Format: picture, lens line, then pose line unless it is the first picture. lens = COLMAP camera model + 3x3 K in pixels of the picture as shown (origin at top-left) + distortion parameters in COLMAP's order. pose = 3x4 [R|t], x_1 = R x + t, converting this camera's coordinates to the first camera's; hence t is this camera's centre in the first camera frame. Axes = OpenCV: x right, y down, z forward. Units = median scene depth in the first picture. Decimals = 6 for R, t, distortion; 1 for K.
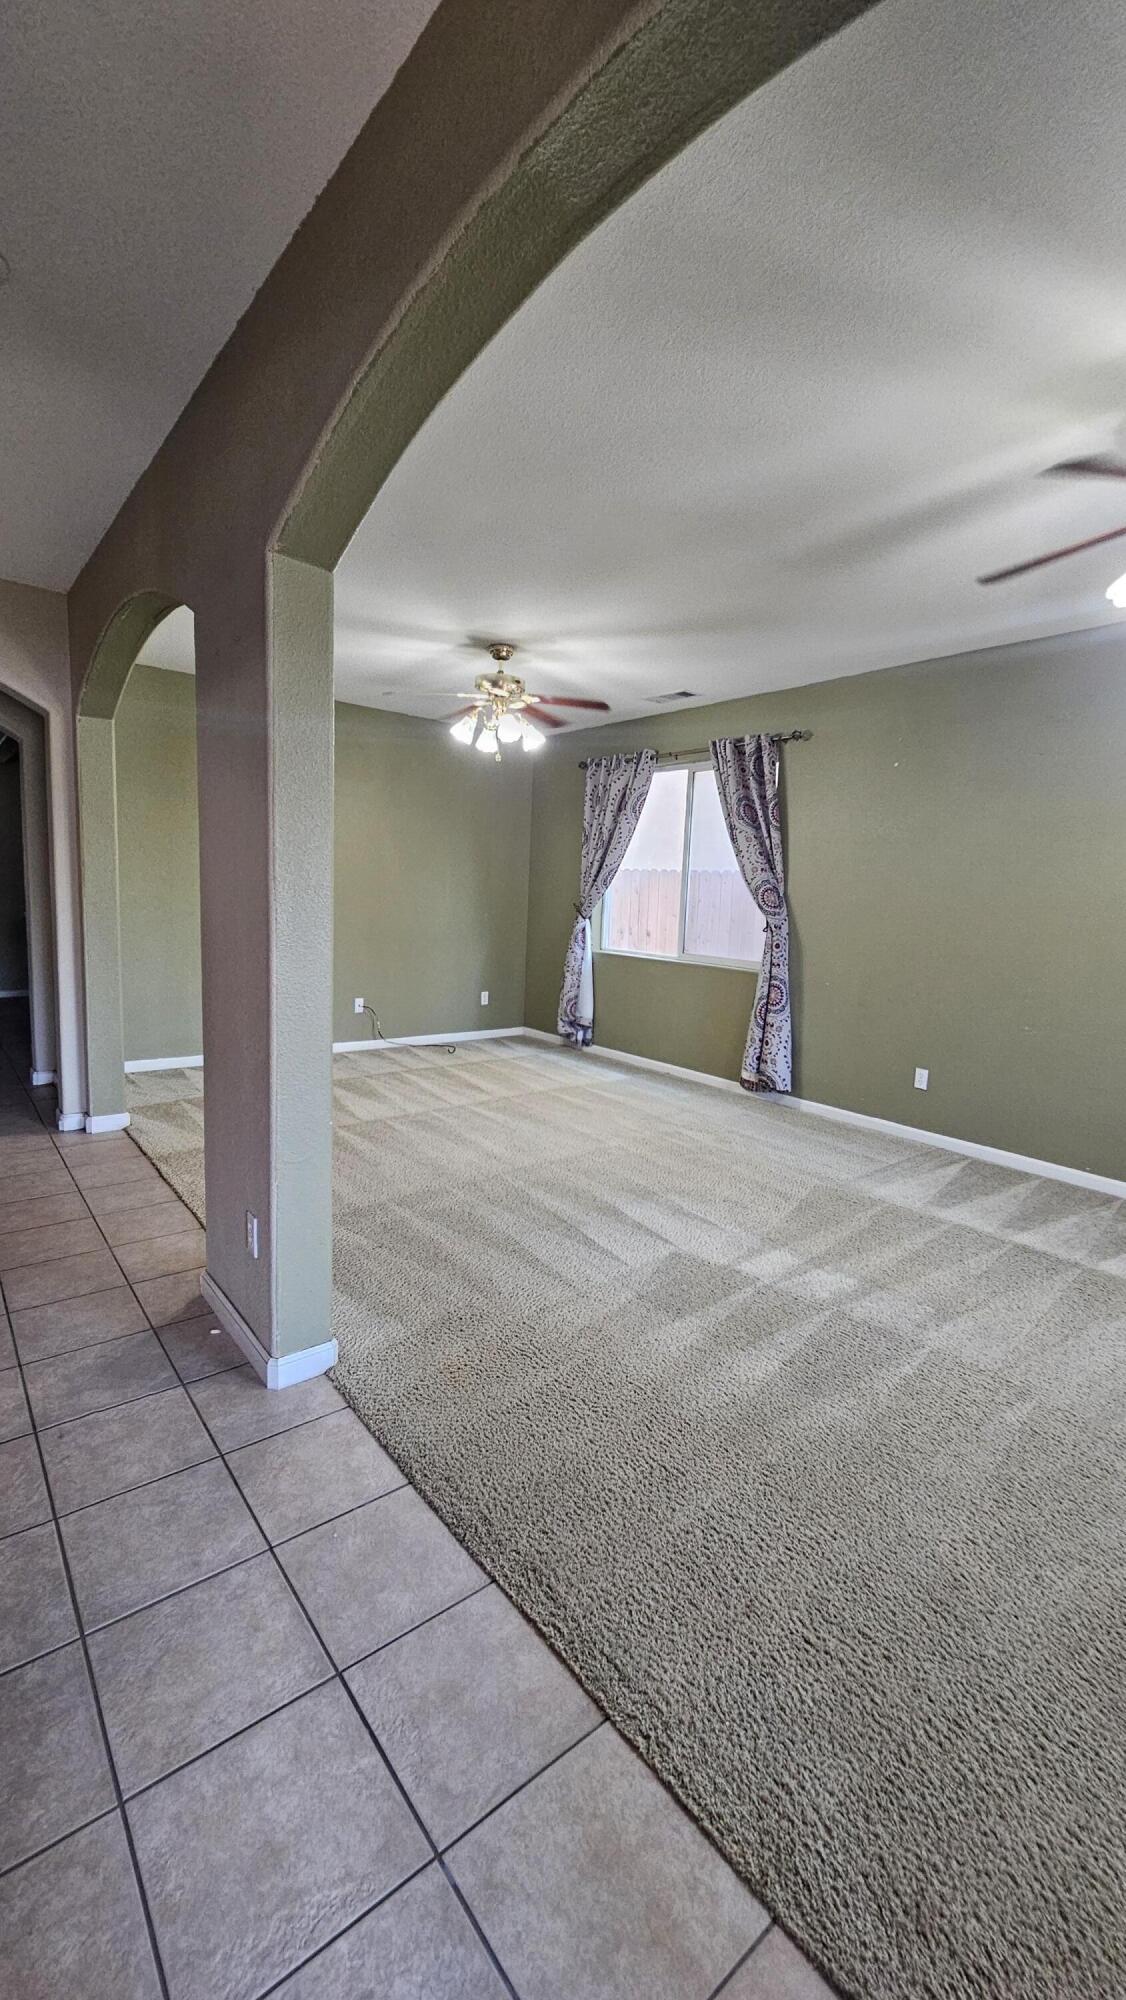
lens RADIAL K [[815.5, 0, 564.2], [0, 815.5, 994.5], [0, 0, 1]] dist [-0.000424, -0.000142]
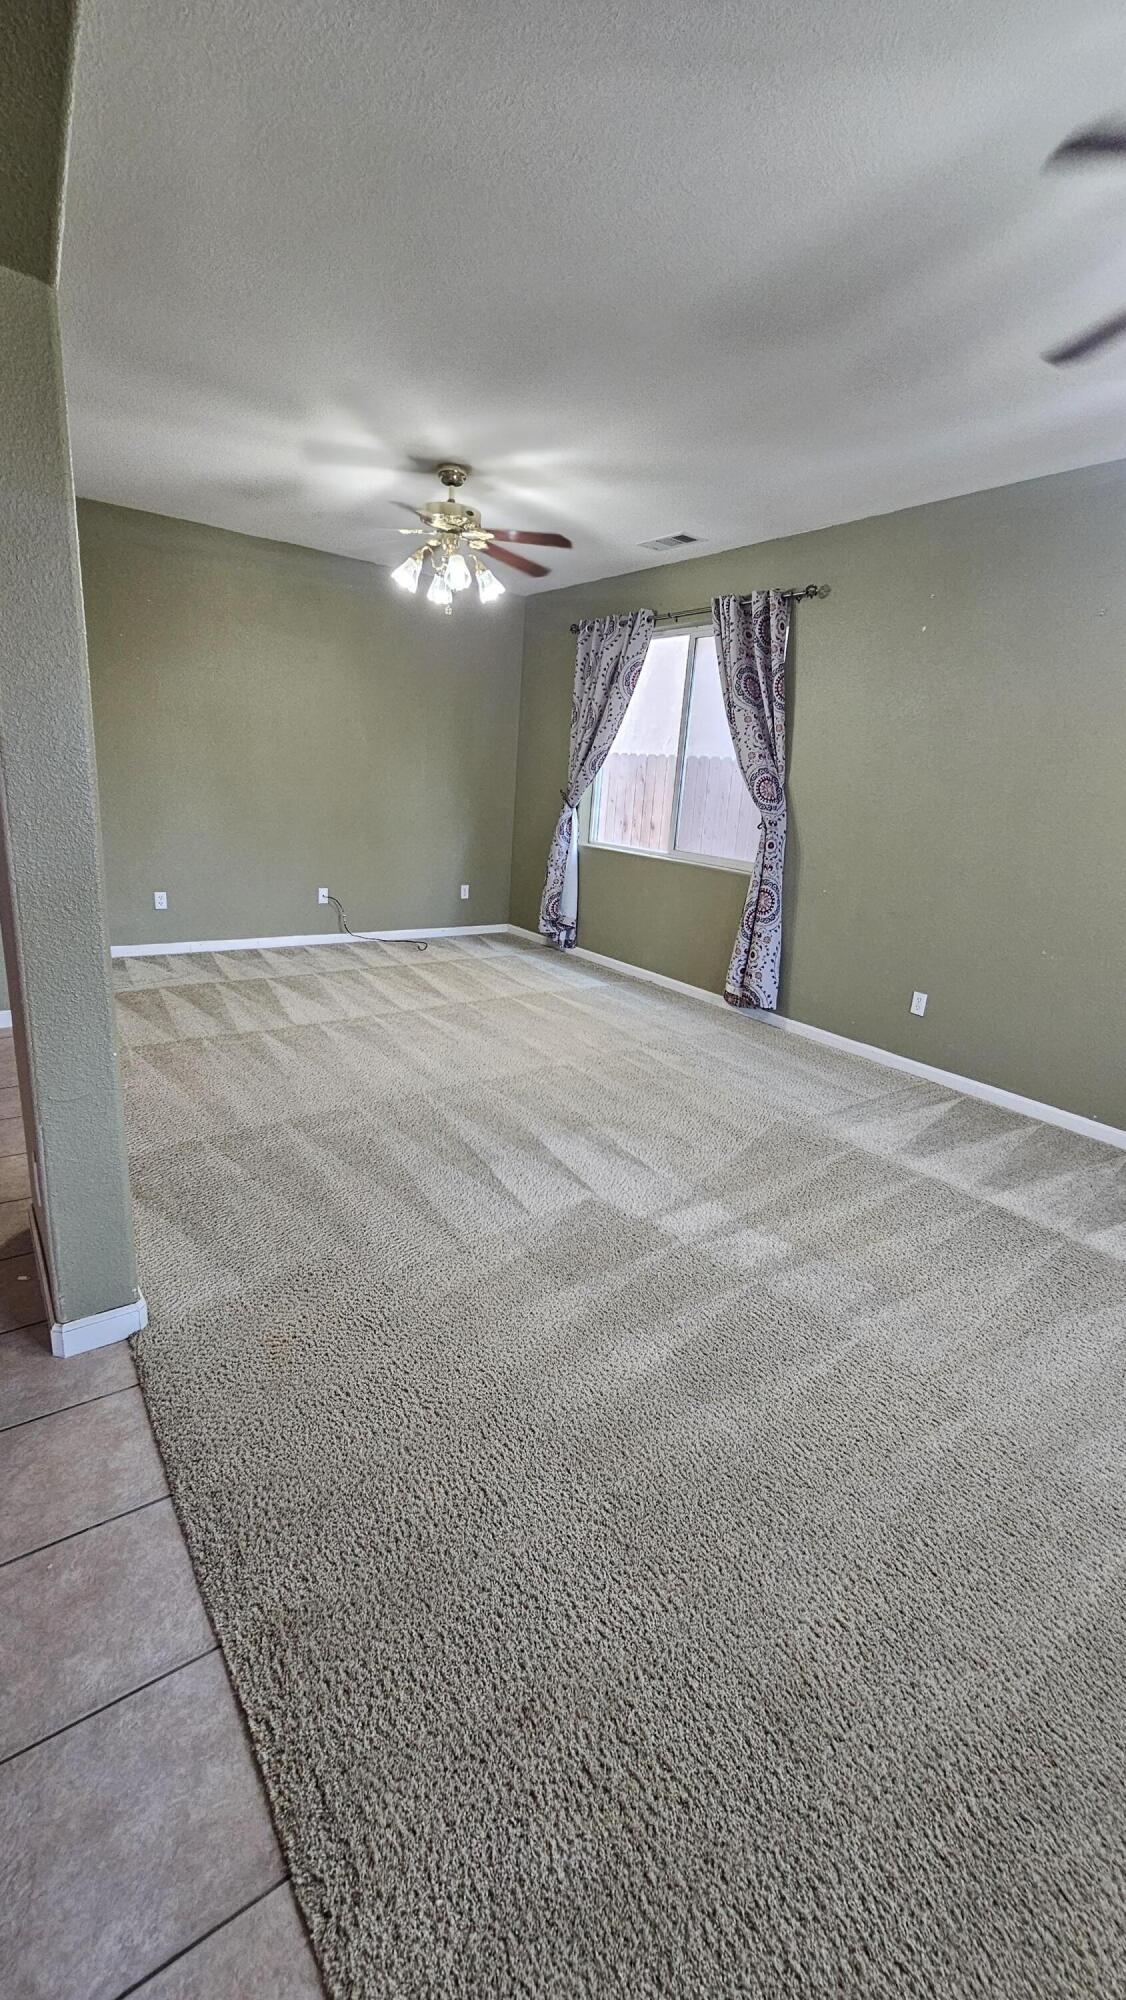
lens RADIAL K [[815.5, 0, 559.5], [0, 815.5, 1001.8], [0, 0, 1]] dist [-0.000424, -0.000142]
pose [[0.998181, 0.040666, -0.044516, 0.109230], [-0.033949, 0.989223, 0.142428, -0.014594], [0.049828, -0.140658, 0.988804, 0.132097]]
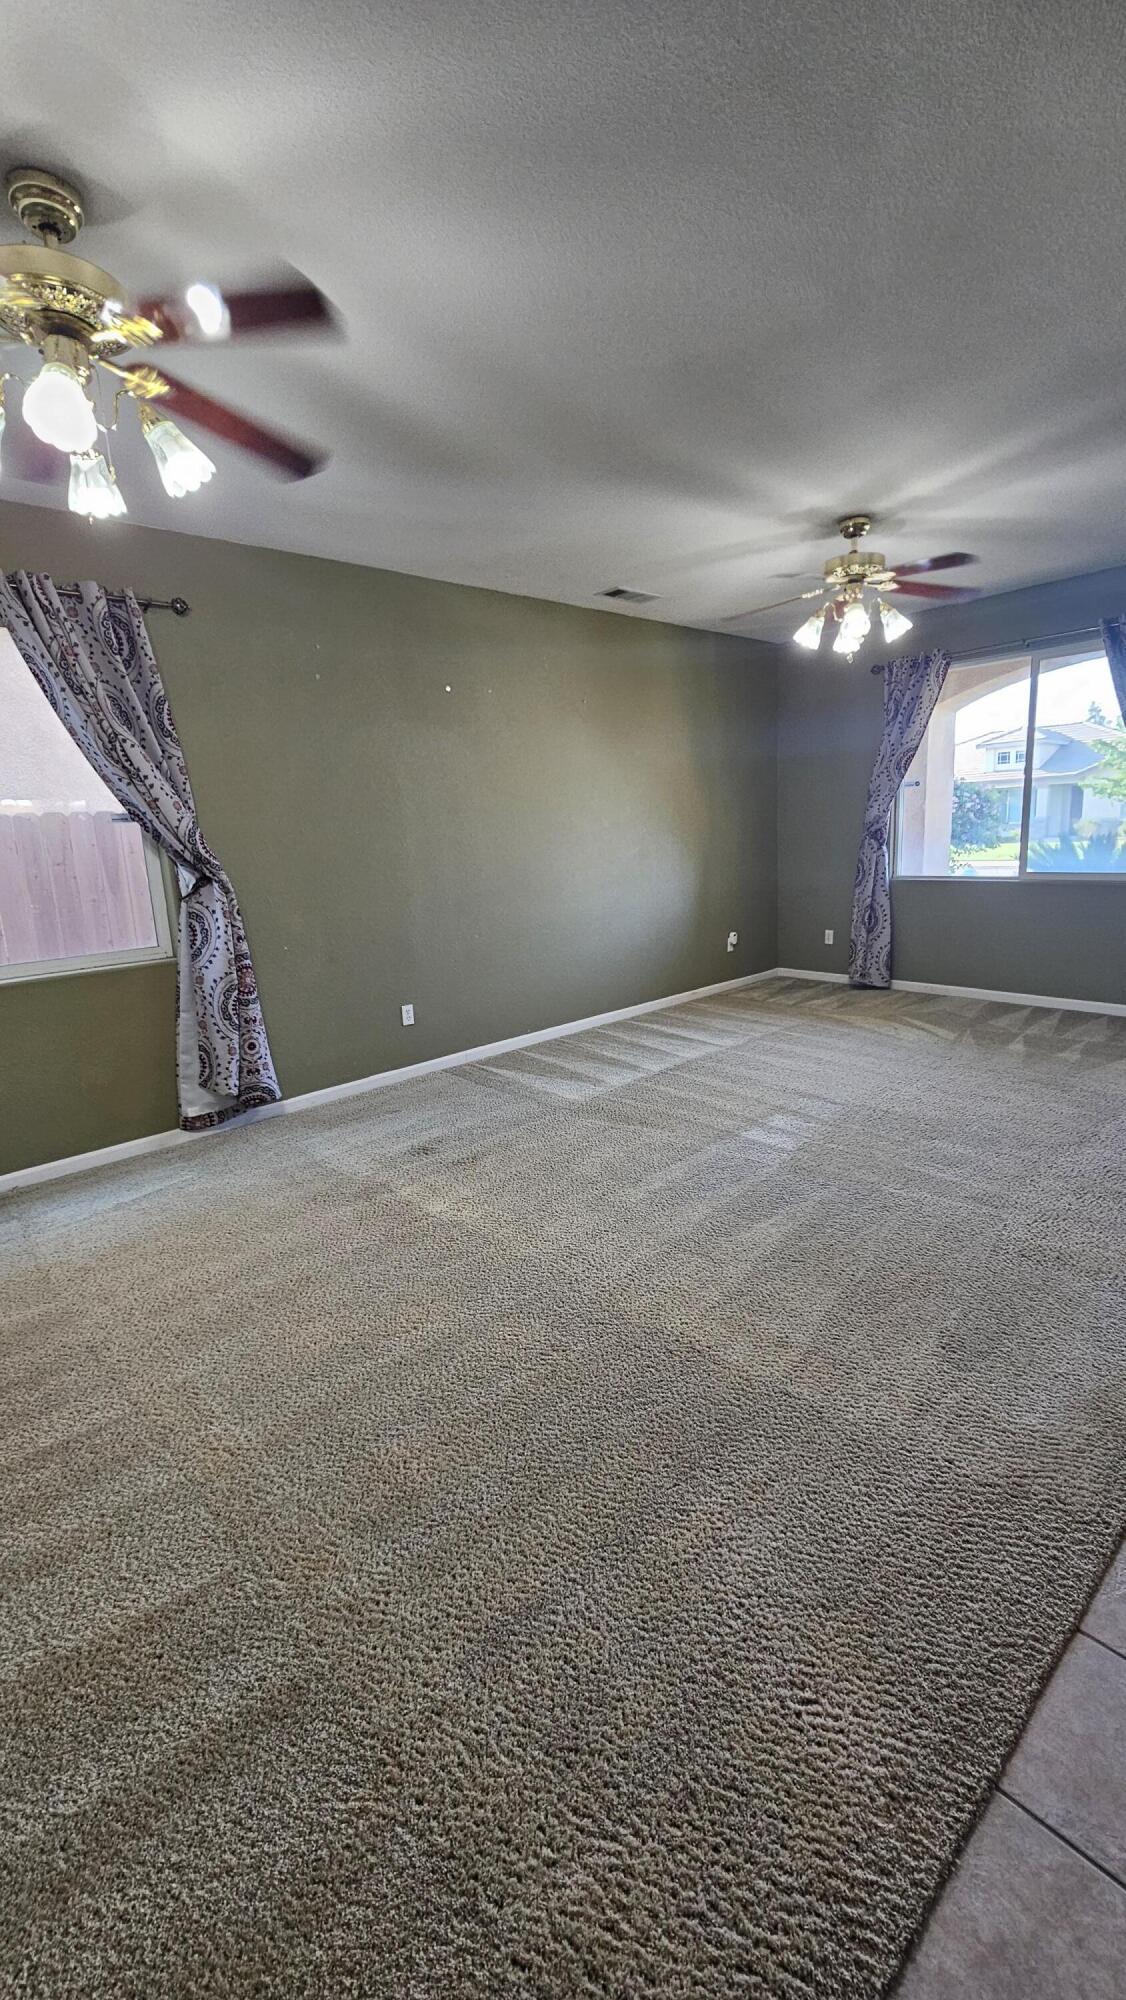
lens RADIAL K [[815.5, 0, 576.2], [0, 815.5, 999.2], [0, 0, 1]] dist [-0.000424, -0.000142]
pose [[-0.064148, -0.250402, 0.966014, -0.646316], [0.169900, 0.951136, 0.257827, -0.166332], [-0.983371, 0.180665, -0.018470, 1.008549]]
